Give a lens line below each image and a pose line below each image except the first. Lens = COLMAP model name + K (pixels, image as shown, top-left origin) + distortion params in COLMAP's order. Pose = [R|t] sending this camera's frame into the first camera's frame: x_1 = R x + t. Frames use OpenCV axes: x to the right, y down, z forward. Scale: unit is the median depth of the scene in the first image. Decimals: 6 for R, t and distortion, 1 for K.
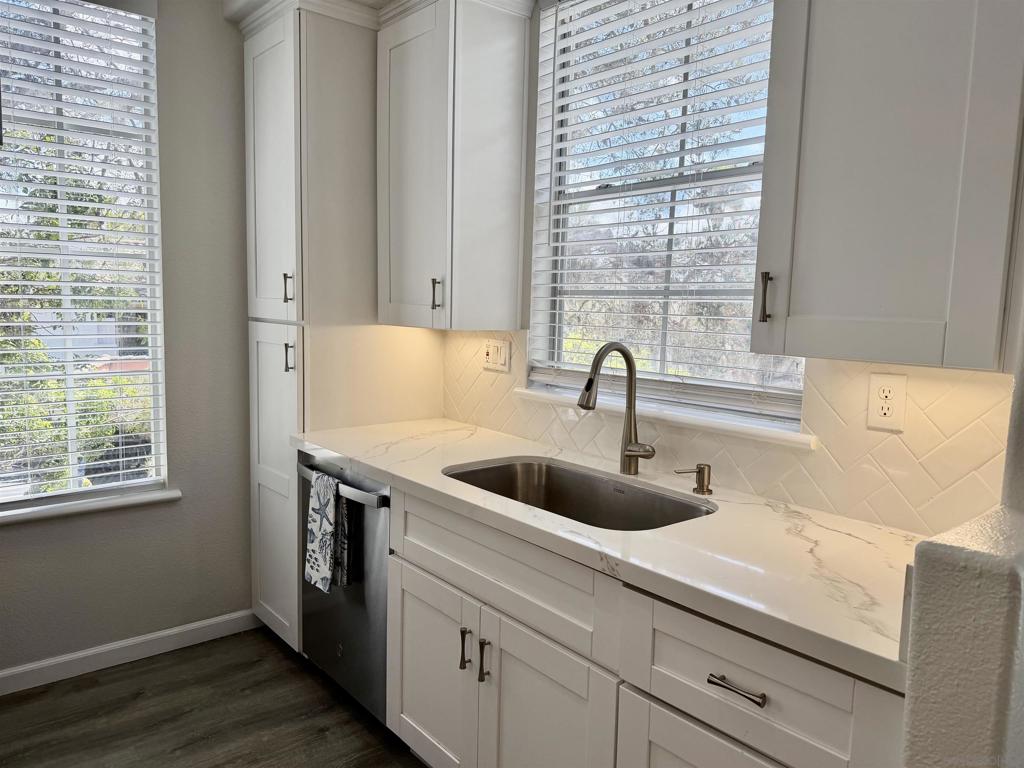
lens RADIAL K [[720.6, 0, 515.2], [0, 720.6, 387.6], [0, 0, 1]] dist [0.056282, -0.070887]
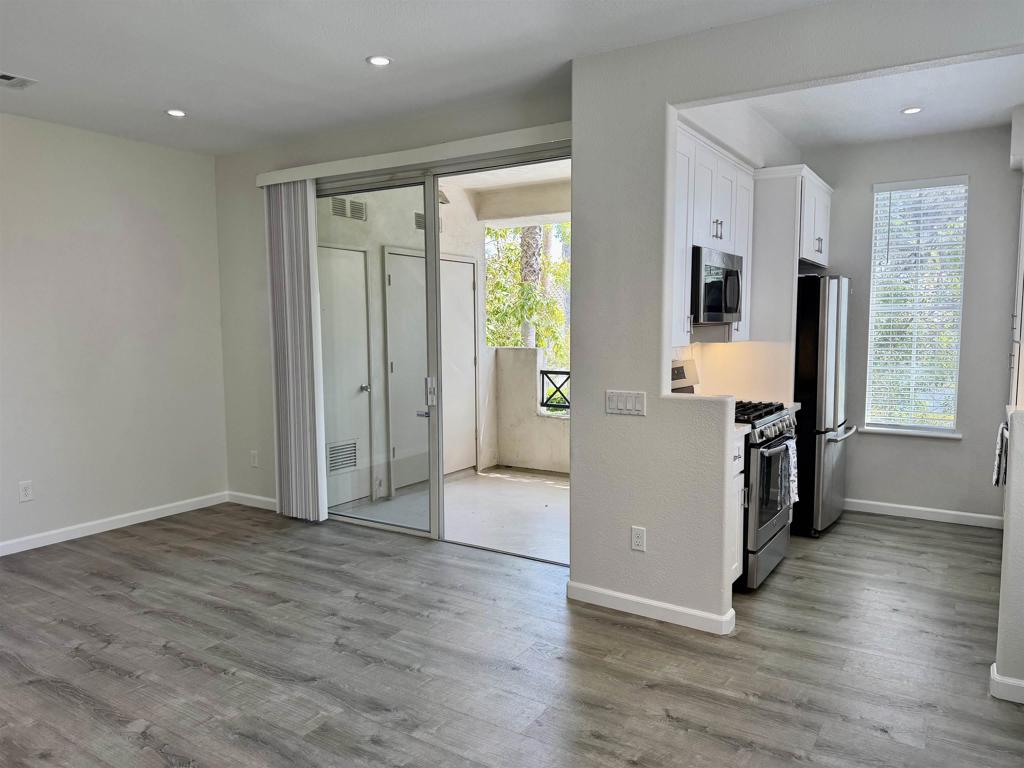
lens RADIAL K [[720.6, 0, 515.2], [0, 720.6, 387.6], [0, 0, 1]] dist [0.056282, -0.070887]
pose [[0.290356, 0.057200, -0.955208, 1.089546], [-0.099109, 0.994641, 0.029436, 0.092678], [0.951772, 0.086123, 0.294469, -0.699143]]
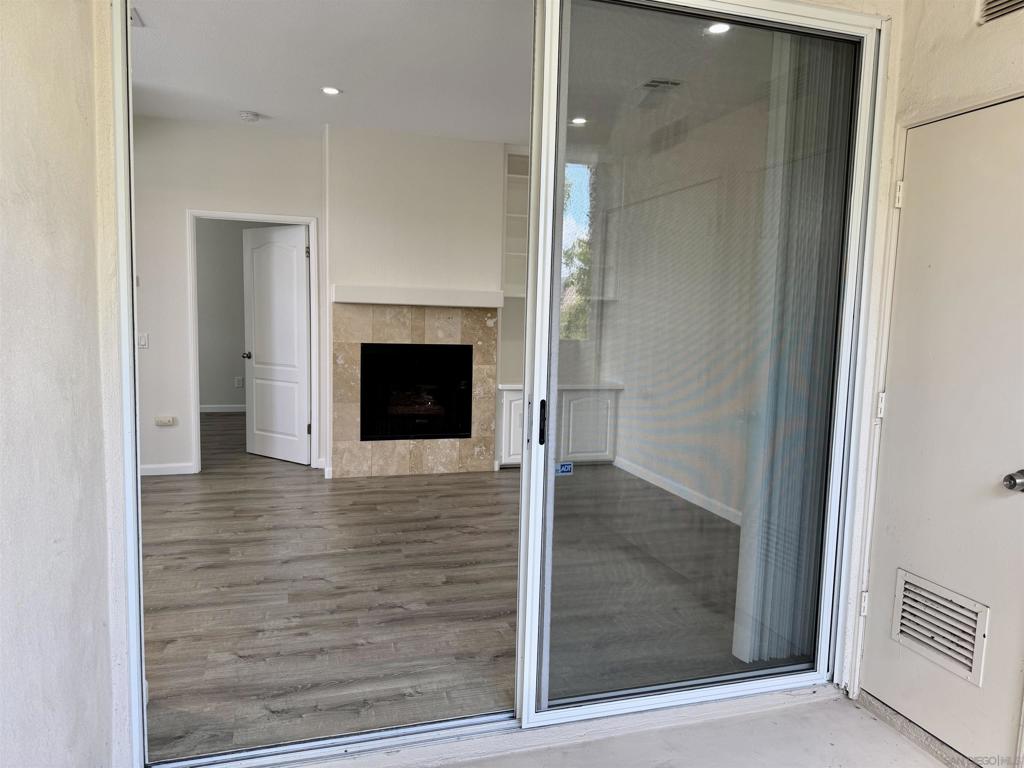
lens RADIAL K [[711.8, 0, 512.0], [0, 711.8, 384.0], [0, 0, 1]] dist [0.109371, -0.163307]
pose [[-0.921284, -0.089630, 0.378420, -1.159718], [-0.006877, 0.976681, 0.214587, -0.075758], [-0.388829, 0.195093, -0.900417, 0.530523]]
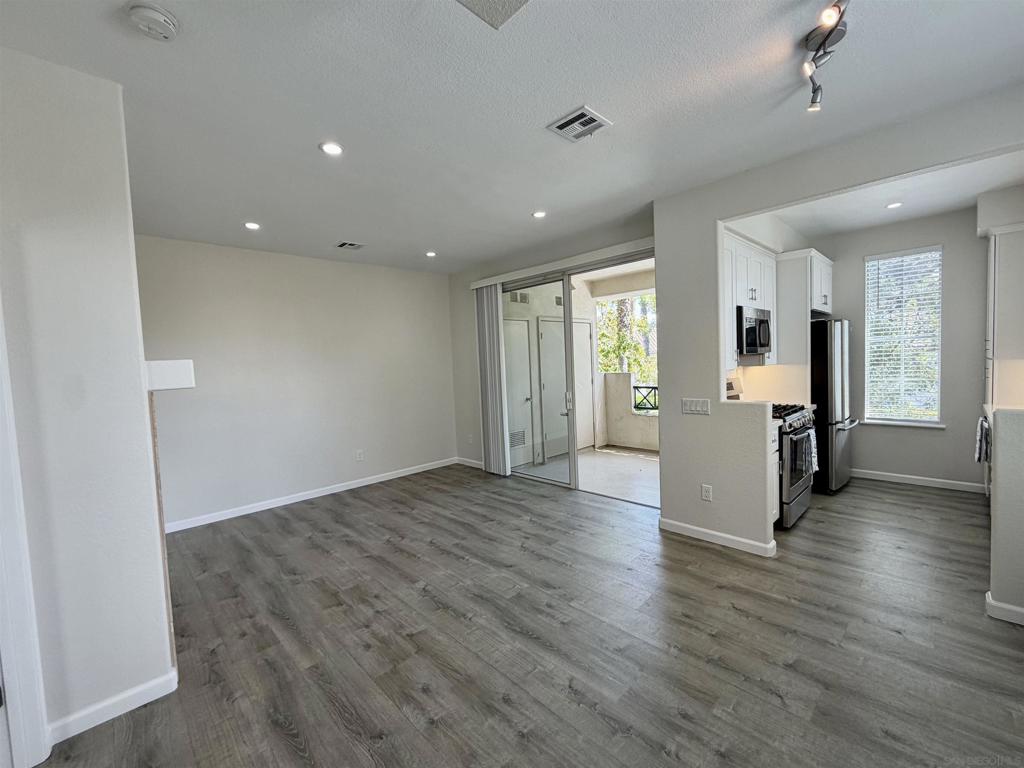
lens RADIAL K [[427.0, 0, 509.1], [0, 427.0, 382.8], [0, 0, 1]] dist [-0.001716, 0.000460]
pose [[0.059794, 0.022192, -0.997964, 1.097959], [-0.072270, 0.997225, 0.017845, 0.086610], [0.995591, 0.071056, 0.061232, -0.741040]]
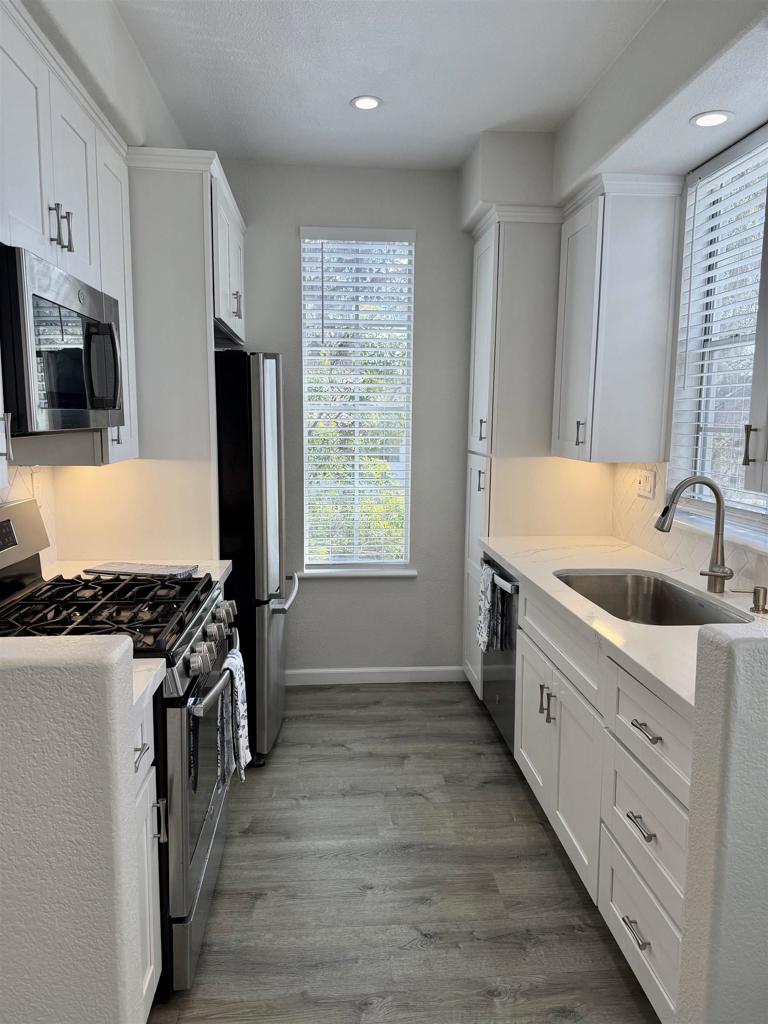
lens RADIAL K [[711.8, 0, 383.3], [0, 711.8, 508.4], [0, 0, 1]] dist [0.109371, -0.163307]
pose [[0.813695, 0.054629, -0.578719, 0.333085], [-0.054388, 0.998362, 0.017770, -0.003314], [0.578742, 0.017016, 0.815333, -0.208141]]
